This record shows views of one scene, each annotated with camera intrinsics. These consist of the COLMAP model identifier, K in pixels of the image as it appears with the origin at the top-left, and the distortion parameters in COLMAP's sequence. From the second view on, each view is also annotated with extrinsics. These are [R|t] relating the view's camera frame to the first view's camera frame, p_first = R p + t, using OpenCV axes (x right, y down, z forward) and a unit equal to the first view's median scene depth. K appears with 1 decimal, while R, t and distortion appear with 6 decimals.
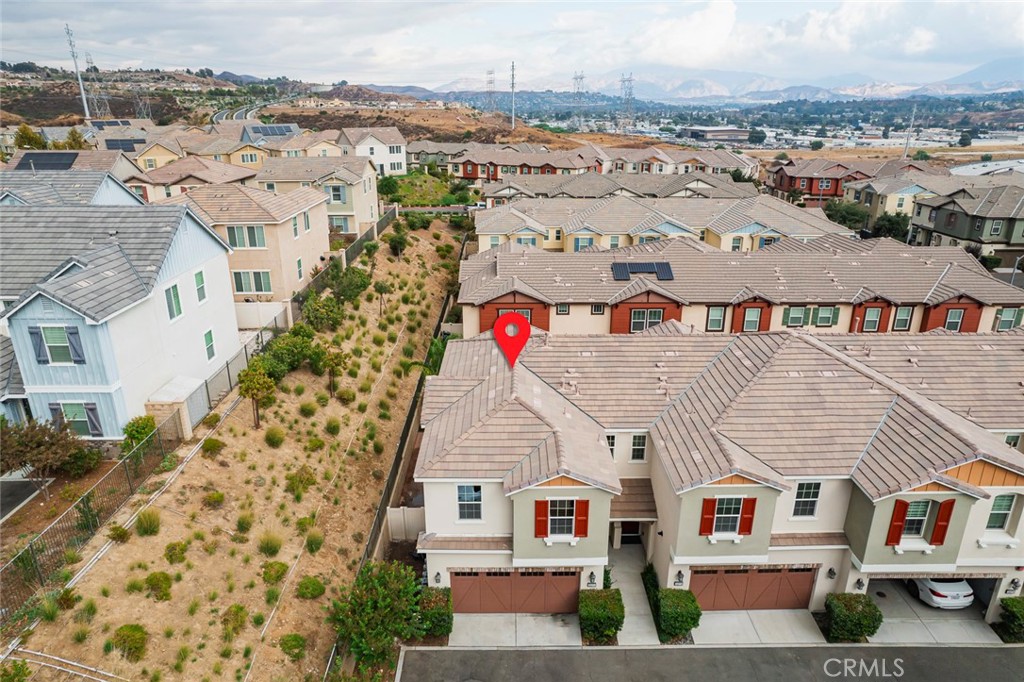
lens RADIAL K [[656.1, 0, 512.1], [0, 656.1, 342.8], [0, 0, 1]] dist [-0.088672, 0.079100]
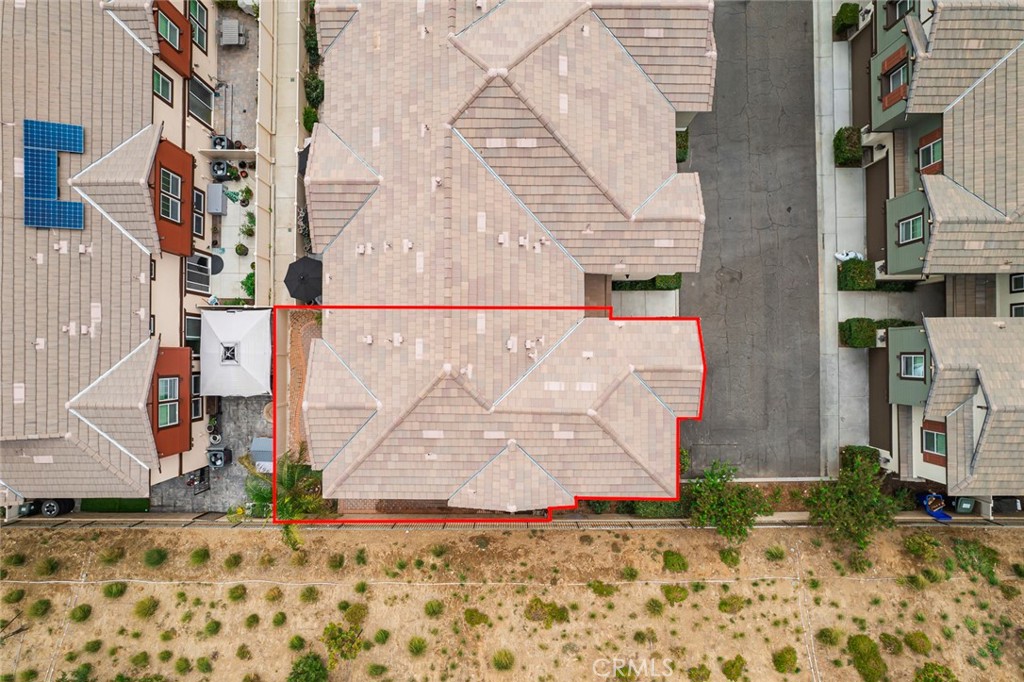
lens RADIAL K [[656.1, 0, 512.1], [0, 656.1, 342.8], [0, 0, 1]] dist [-0.088672, 0.079100]
pose [[0.005361, -0.999846, 0.016731, 0.052208], [0.341433, 0.017556, 0.939742, -0.505057], [-0.939891, 0.000674, 0.341475, 0.464942]]
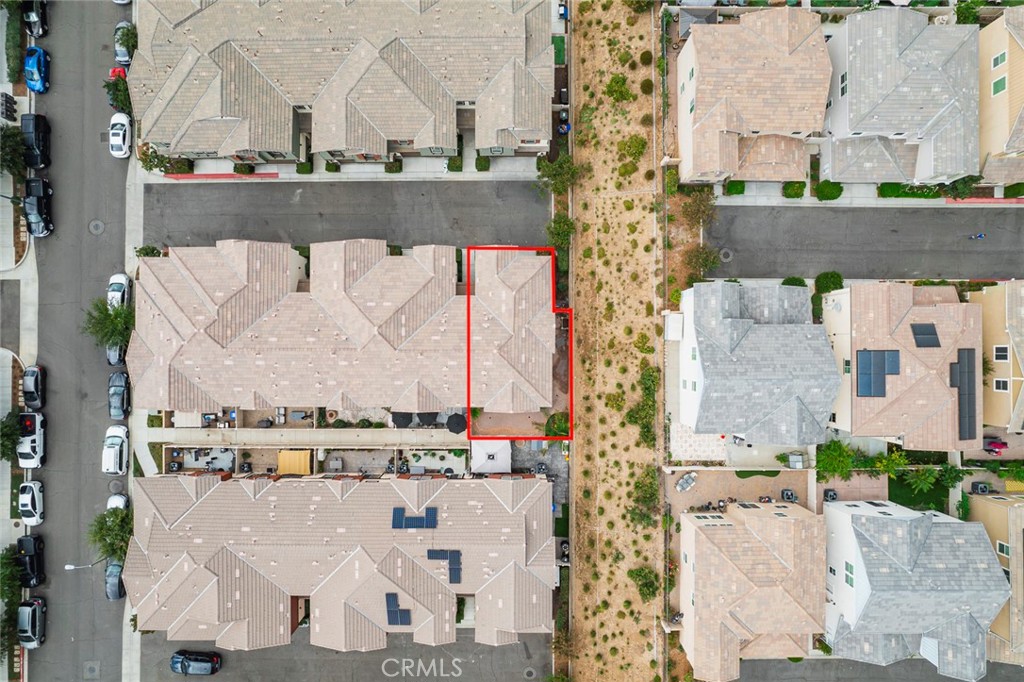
lens RADIAL K [[658.4, 0, 514.1], [0, 658.4, 346.5], [0, 0, 1]] dist [-0.050260, 0.002872]
pose [[-0.999961, -0.006724, -0.005741, 0.009082], [-0.003191, -0.331097, 0.943591, -1.295684], [-0.008246, 0.943573, 0.331062, 0.241004]]
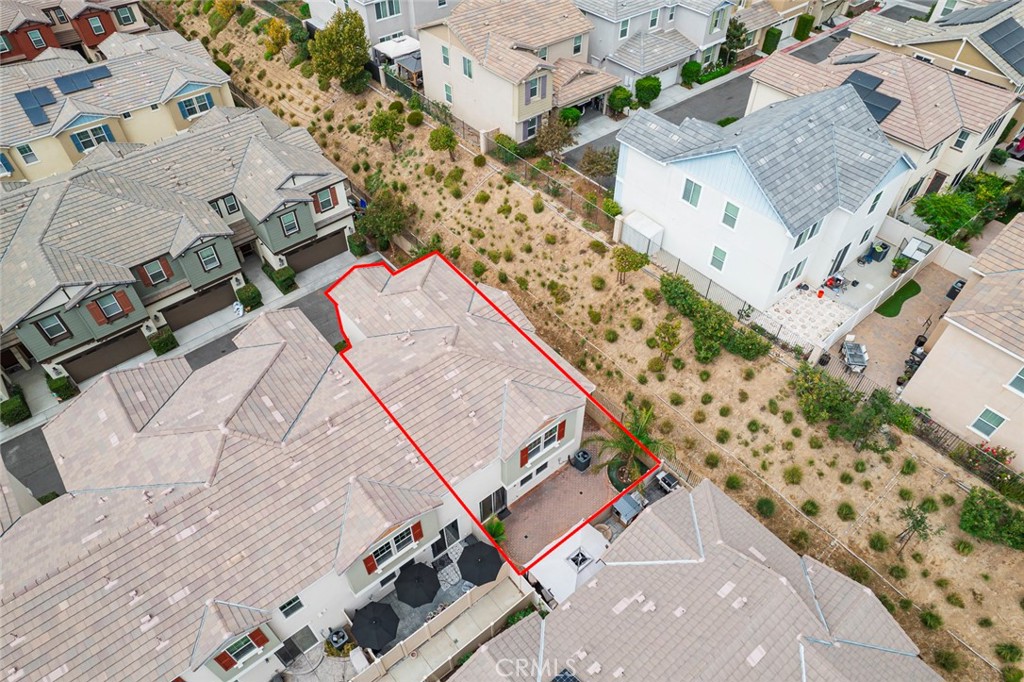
lens RADIAL K [[656.1, 0, 512.1], [0, 656.1, 342.8], [0, 0, 1]] dist [-0.088672, 0.079100]
pose [[-0.775486, 0.460770, -0.431639, 0.300196], [-0.213672, 0.451786, 0.866161, -0.665218], [0.594109, 0.763925, -0.251900, 0.925798]]
